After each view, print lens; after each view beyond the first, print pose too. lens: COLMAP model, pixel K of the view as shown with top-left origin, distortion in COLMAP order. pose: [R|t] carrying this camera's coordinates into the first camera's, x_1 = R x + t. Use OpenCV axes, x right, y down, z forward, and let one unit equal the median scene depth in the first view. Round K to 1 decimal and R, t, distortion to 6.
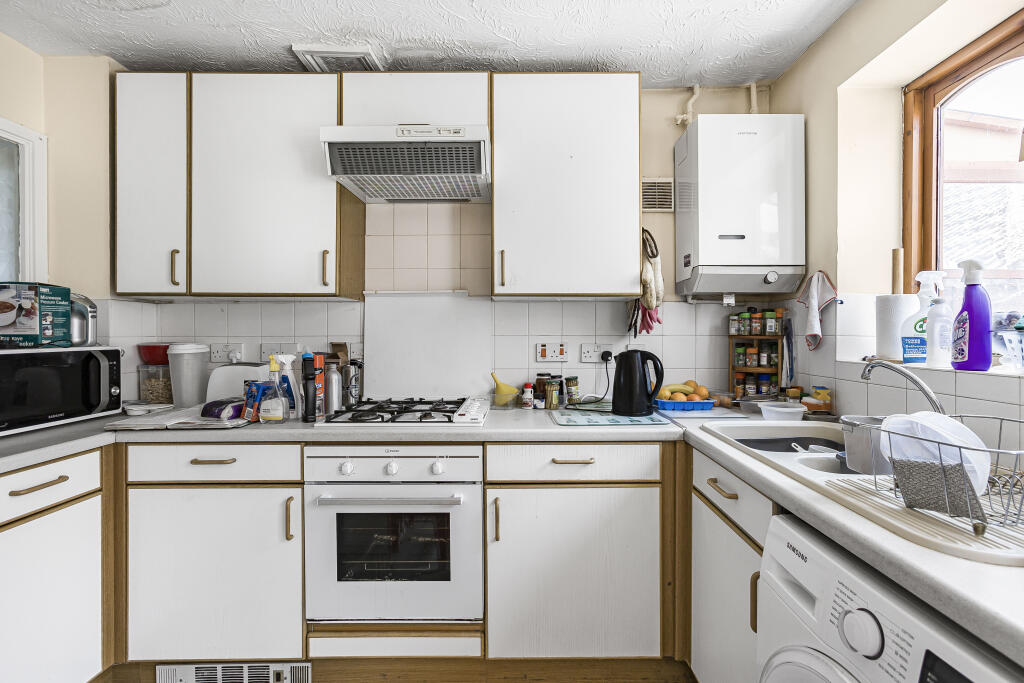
lens RADIAL K [[477.6, 0, 516.8], [0, 477.6, 339.3], [0, 0, 1]] dist [-0.018749, 0.017259]
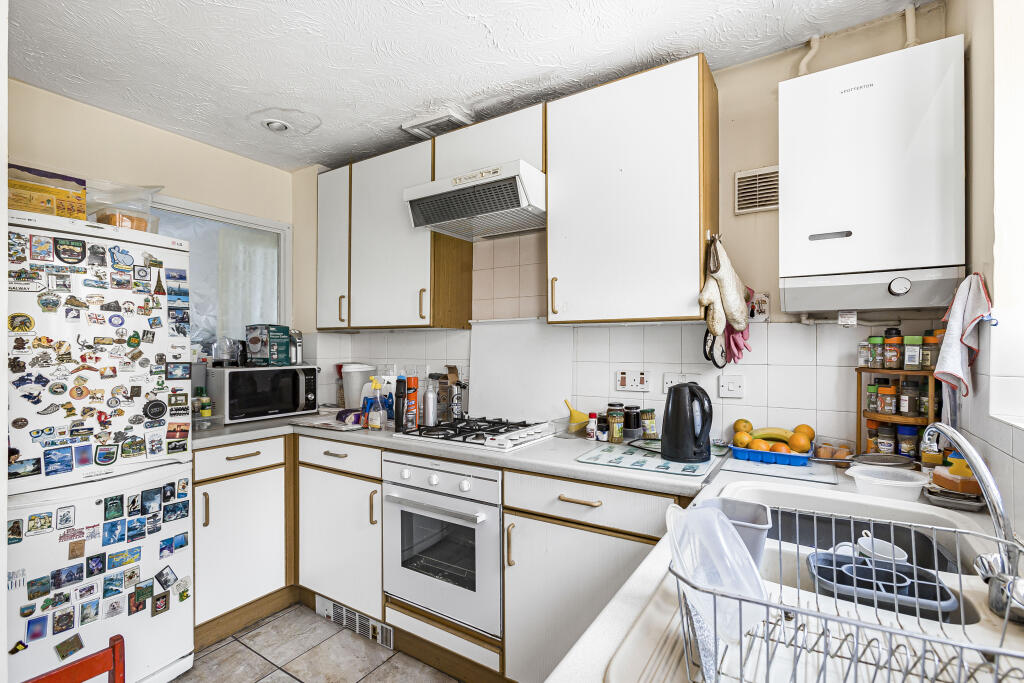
lens RADIAL K [[471.5, 0, 510.8], [0, 471.5, 354.0], [0, 0, 1]] dist [-0.025017, 0.023693]
pose [[0.845366, 0.008132, -0.534126, 0.422809], [-0.008406, 0.999963, 0.001919, -0.029068], [0.534122, 0.002868, 0.845403, 0.124136]]
